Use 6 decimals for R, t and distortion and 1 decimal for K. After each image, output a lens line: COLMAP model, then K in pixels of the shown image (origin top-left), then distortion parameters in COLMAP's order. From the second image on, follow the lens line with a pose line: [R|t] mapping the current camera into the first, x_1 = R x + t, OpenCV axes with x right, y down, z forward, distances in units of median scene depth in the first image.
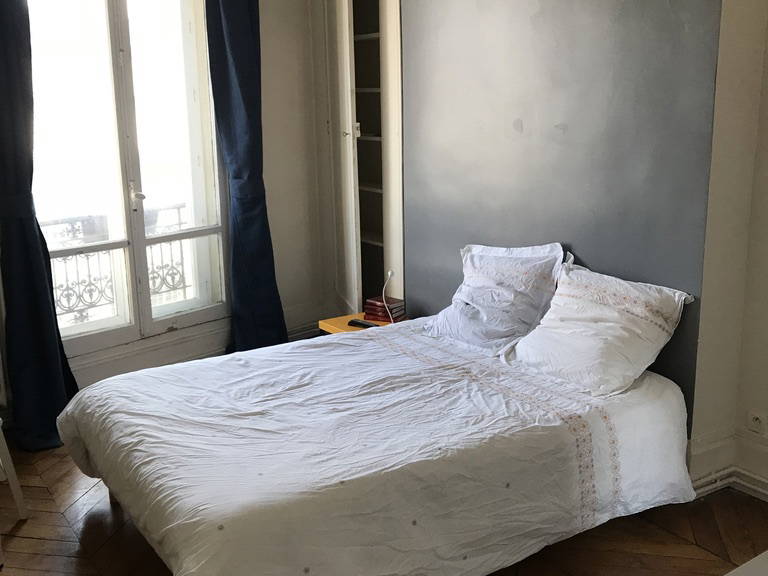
lens RADIAL K [[848.8, 0, 384.4], [0, 848.8, 267.8], [0, 0, 1]] dist [0.078965, -0.157247]
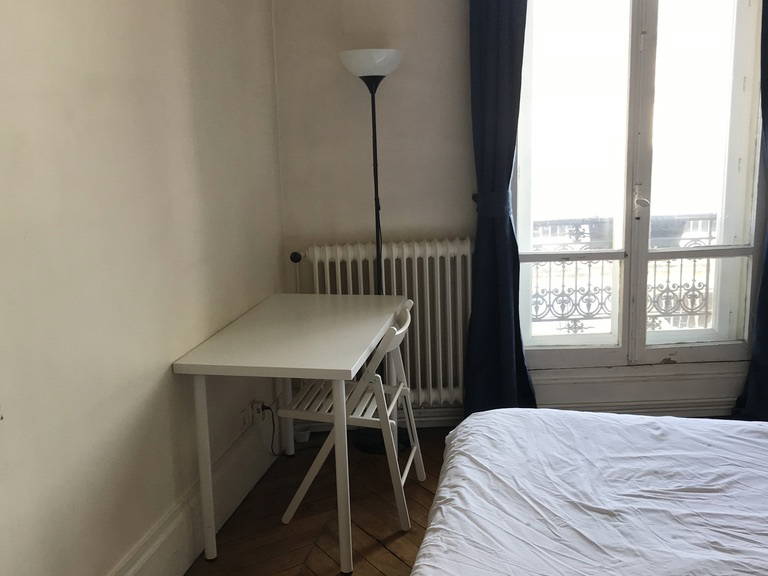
lens RADIAL K [[848.8, 0, 384.4], [0, 848.8, 267.8], [0, 0, 1]] dist [0.078965, -0.157247]
pose [[0.716746, 0.142989, -0.682517, 0.121493], [-0.133959, 0.988755, 0.066470, -0.040793], [0.684346, 0.043788, 0.727841, 0.195212]]
